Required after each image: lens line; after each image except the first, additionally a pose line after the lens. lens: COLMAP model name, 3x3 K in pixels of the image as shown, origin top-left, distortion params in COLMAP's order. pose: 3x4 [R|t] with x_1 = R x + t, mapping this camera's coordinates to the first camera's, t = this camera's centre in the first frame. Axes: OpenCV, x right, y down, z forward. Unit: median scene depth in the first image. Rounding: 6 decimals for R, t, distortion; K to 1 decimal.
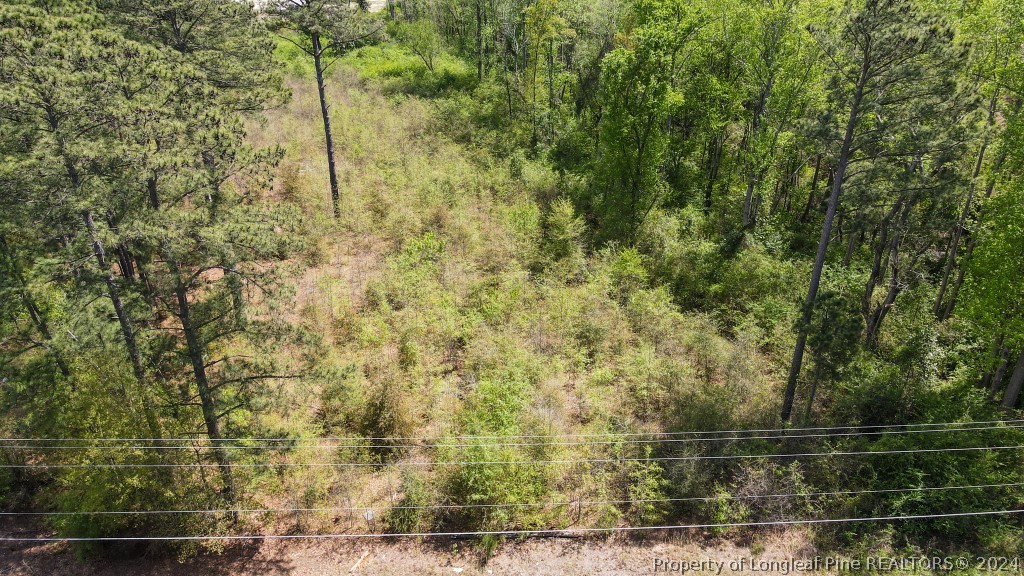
lens RADIAL K [[749.6, 0, 512.6], [0, 749.6, 287.9], [0, 0, 1]] dist [0.020888, 0.006680]
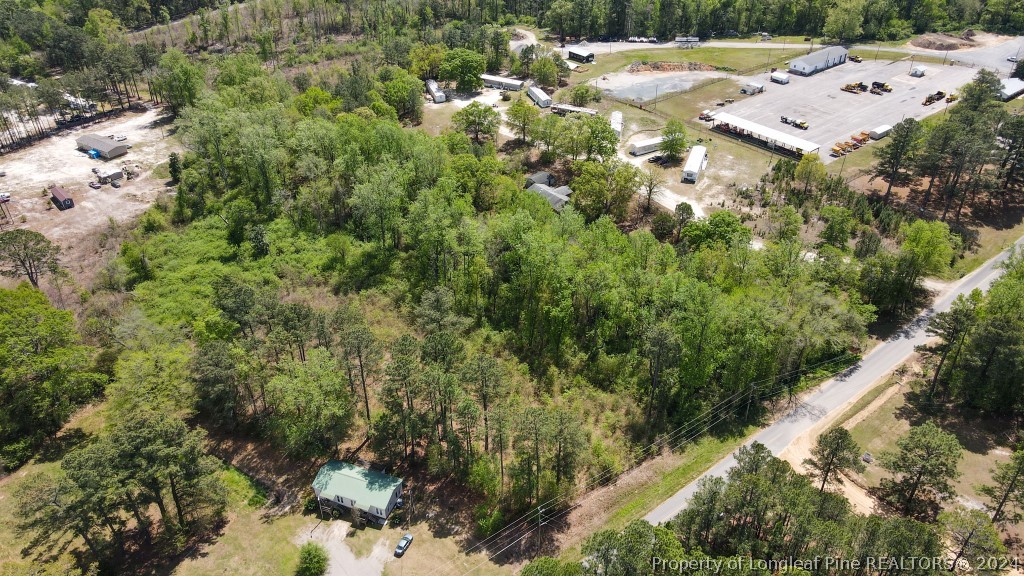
lens RADIAL K [[749.6, 0, 512.8], [0, 749.6, 286.5], [0, 0, 1]] dist [0.020888, 0.006680]
pose [[0.844527, -0.286877, 0.452191, -1.961677], [0.244253, 0.957808, 0.151473, -1.359444], [-0.476566, -0.017474, 0.878965, -2.210300]]
